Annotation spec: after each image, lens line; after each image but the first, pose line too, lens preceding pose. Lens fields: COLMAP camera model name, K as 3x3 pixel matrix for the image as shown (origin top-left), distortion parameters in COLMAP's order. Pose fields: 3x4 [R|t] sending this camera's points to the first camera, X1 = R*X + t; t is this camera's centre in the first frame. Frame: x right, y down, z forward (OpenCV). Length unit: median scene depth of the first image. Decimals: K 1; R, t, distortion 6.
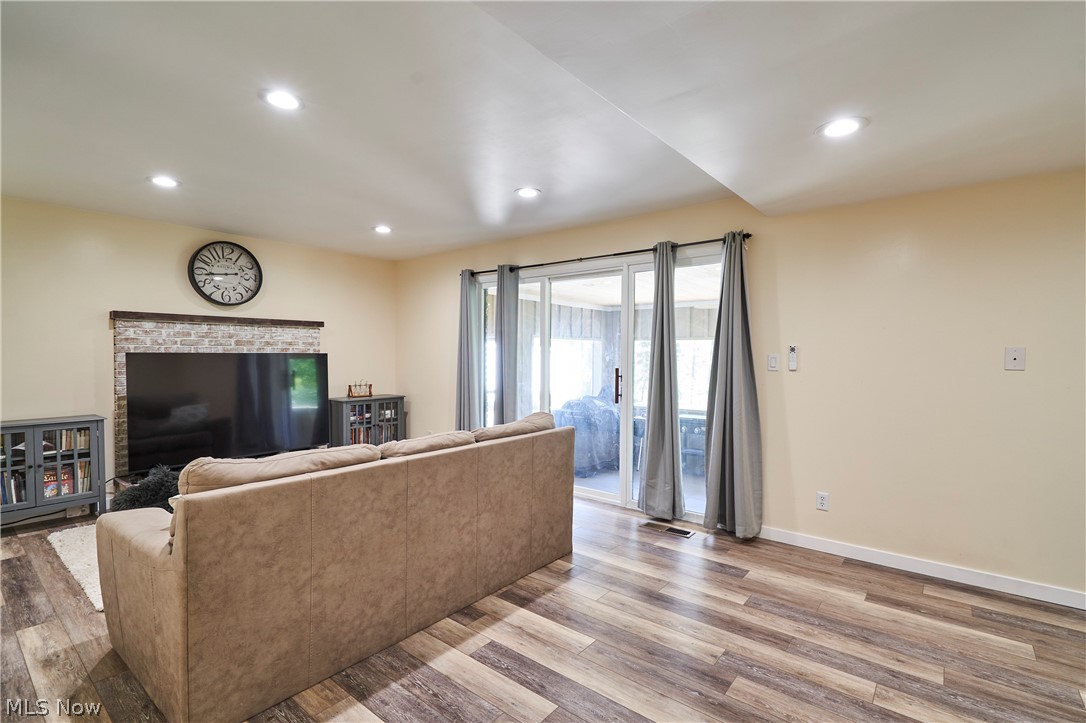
lens RADIAL K [[503.8, 0, 544.2], [0, 503.8, 362.1], [0, 0, 1]] dist [0.003182, -0.000529]
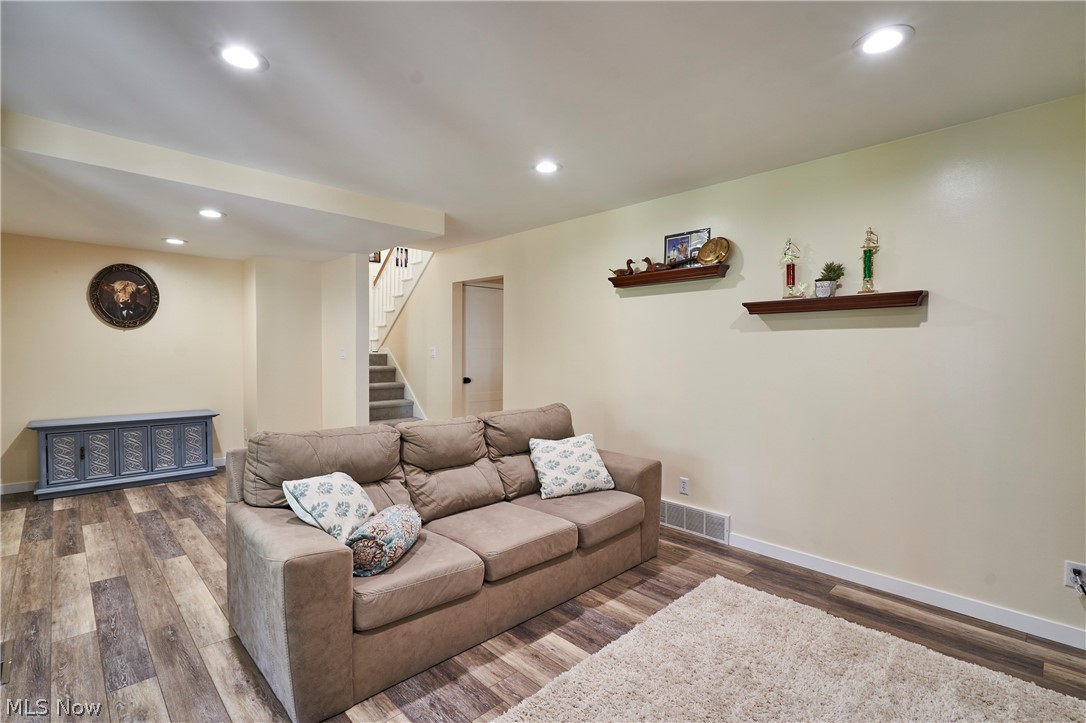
lens RADIAL K [[503.8, 0, 543.9], [0, 503.8, 360.3], [0, 0, 1]] dist [0.003182, -0.000529]
pose [[-0.991933, -0.013024, 0.126093, -0.631008], [-0.008212, 0.999221, 0.038610, -0.038953], [-0.126498, 0.037263, -0.991267, 2.178098]]
